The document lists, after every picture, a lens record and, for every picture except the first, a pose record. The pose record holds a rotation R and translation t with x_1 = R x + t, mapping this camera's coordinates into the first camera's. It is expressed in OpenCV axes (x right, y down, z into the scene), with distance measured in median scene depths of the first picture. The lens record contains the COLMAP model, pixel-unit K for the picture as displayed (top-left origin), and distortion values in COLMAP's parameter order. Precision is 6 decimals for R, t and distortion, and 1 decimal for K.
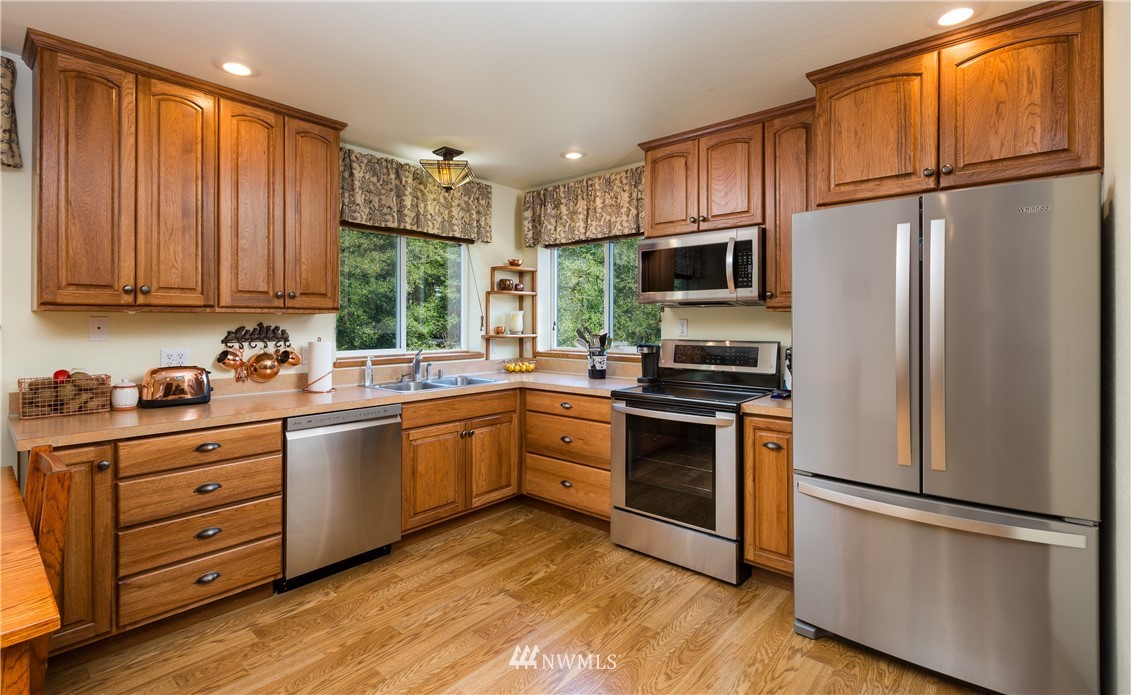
lens RADIAL K [[526.0, 0, 564.1], [0, 526.0, 319.1], [0, 0, 1]] dist [-0.000989, 0.000305]
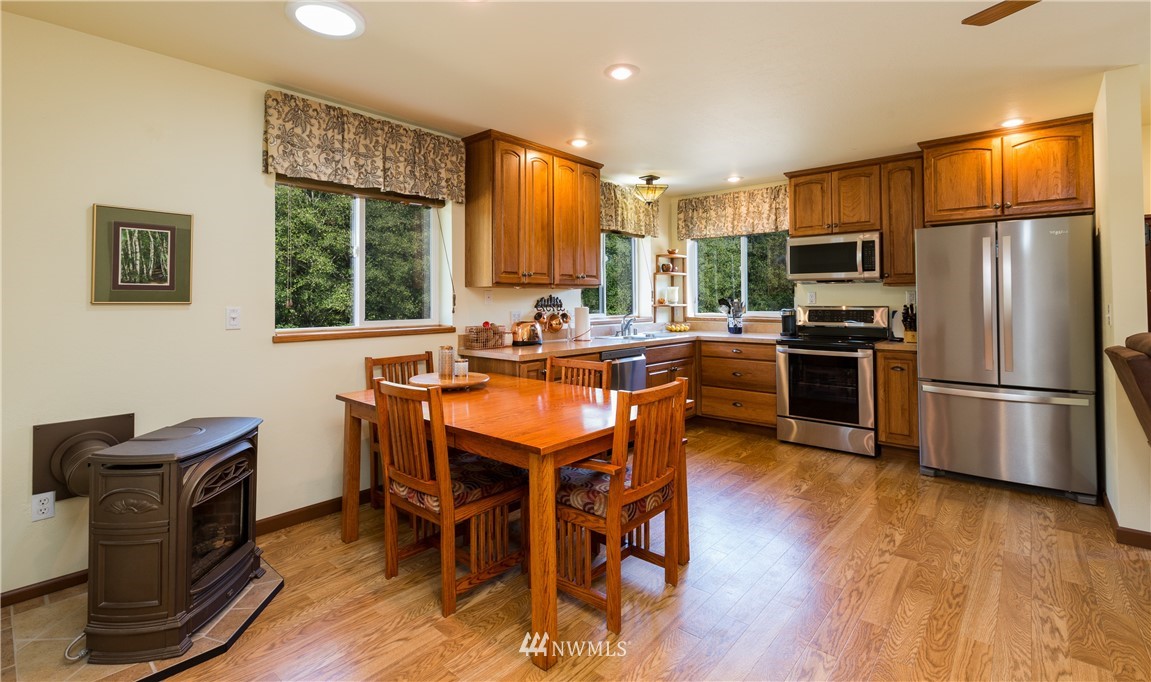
lens RADIAL K [[527.3, 0, 574.1], [0, 527.3, 288.1], [0, 0, 1]] dist [0.000232, -0.000412]
pose [[0.999968, -0.003617, -0.007202, -0.453804], [0.003502, 0.999869, -0.015798, 0.010608], [0.007258, 0.015772, 0.999849, -0.491656]]
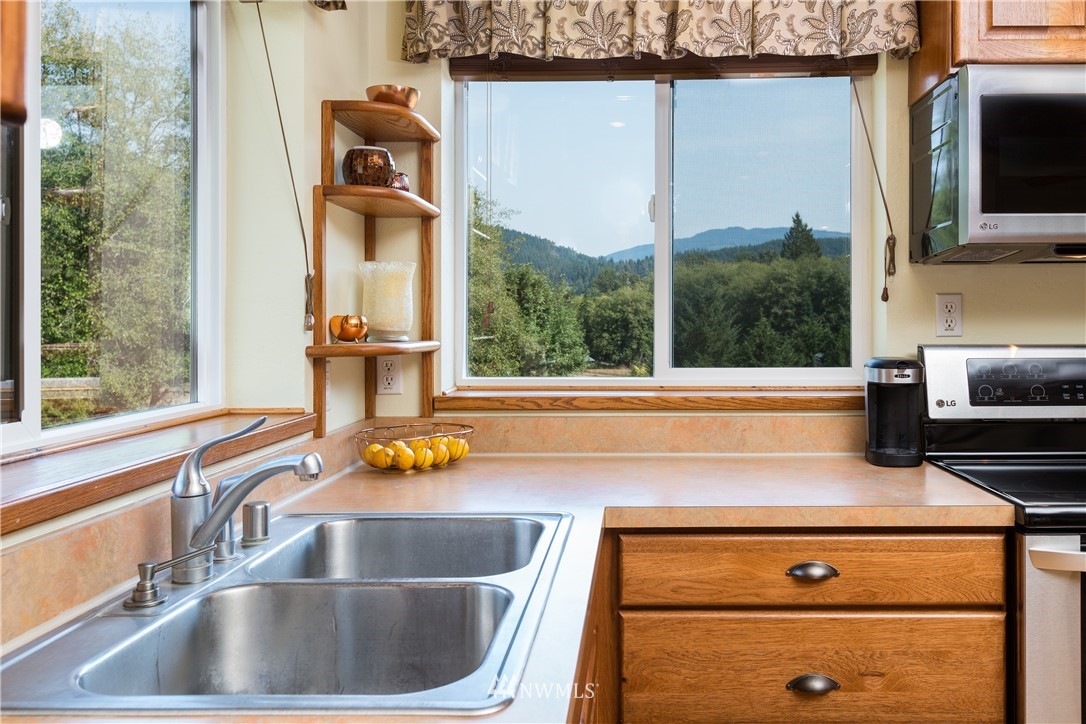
lens RADIAL K [[895.8, 0, 633.8], [0, 895.8, 316.2], [0, 0, 1]] dist [-0.001789, -0.000363]
pose [[0.764106, 0.000510, 0.645090, -0.421419], [-0.001409, 0.999999, 0.000877, 0.018137], [-0.645089, -0.001579, 0.764106, 0.701387]]
